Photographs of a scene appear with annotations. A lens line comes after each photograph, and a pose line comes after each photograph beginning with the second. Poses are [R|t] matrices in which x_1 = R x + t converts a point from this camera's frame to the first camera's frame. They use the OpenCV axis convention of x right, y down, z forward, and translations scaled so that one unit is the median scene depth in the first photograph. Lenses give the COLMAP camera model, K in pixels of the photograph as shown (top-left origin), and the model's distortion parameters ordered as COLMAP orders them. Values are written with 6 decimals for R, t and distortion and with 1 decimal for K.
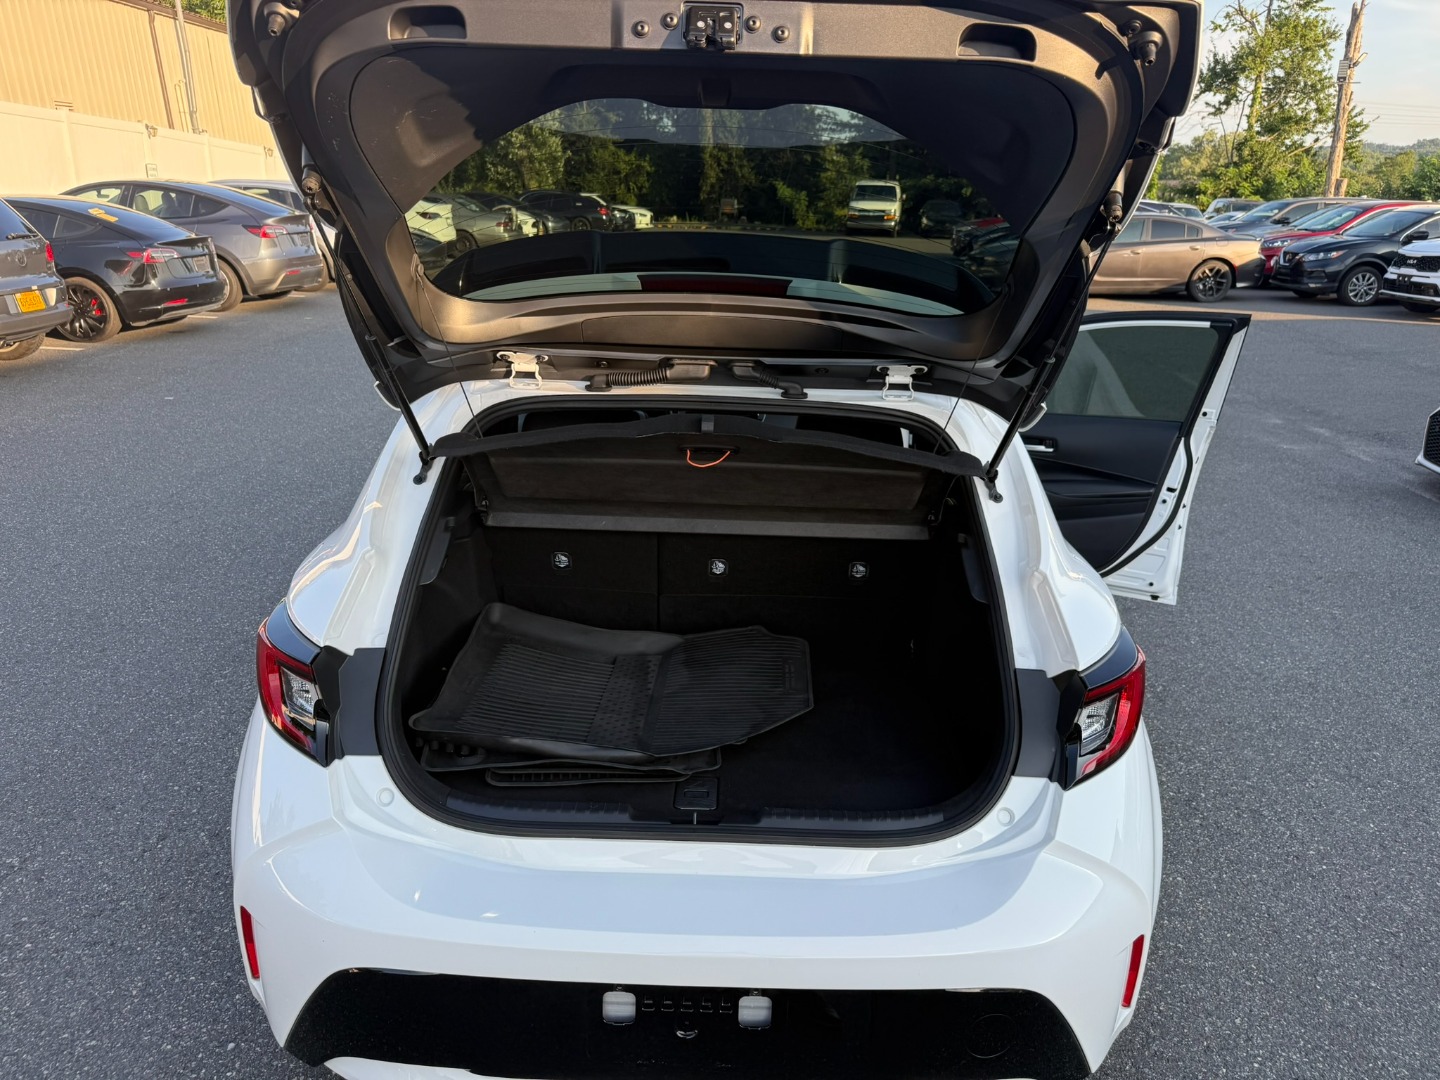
lens RADIAL K [[1027.9, 0, 719.4], [0, 1027.9, 543.0], [0, 0, 1]] dist [-0.000086, -0.013774]
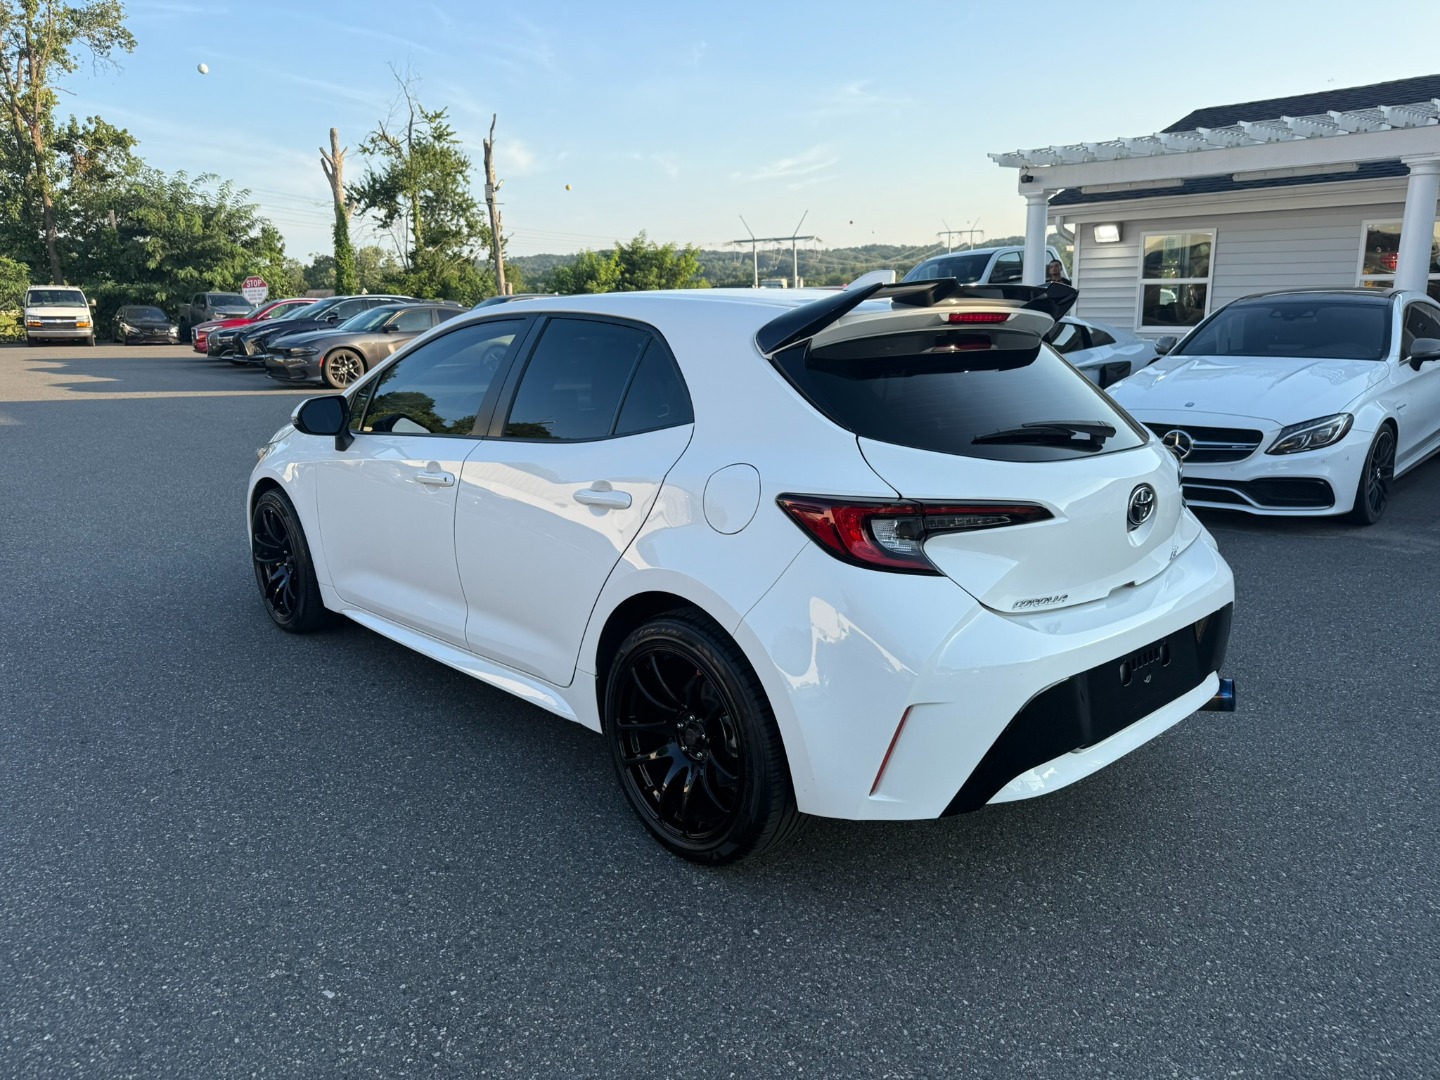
lens RADIAL K [[1027.9, 0, 707.1], [0, 1027.9, 548.0], [0, 0, 1]] dist [-0.000086, -0.013774]
pose [[0.727353, -0.169231, 0.665071, -0.154081], [0.231957, 0.972707, -0.006168, 0.011137], [-0.645875, 0.158754, 0.746755, 0.023200]]
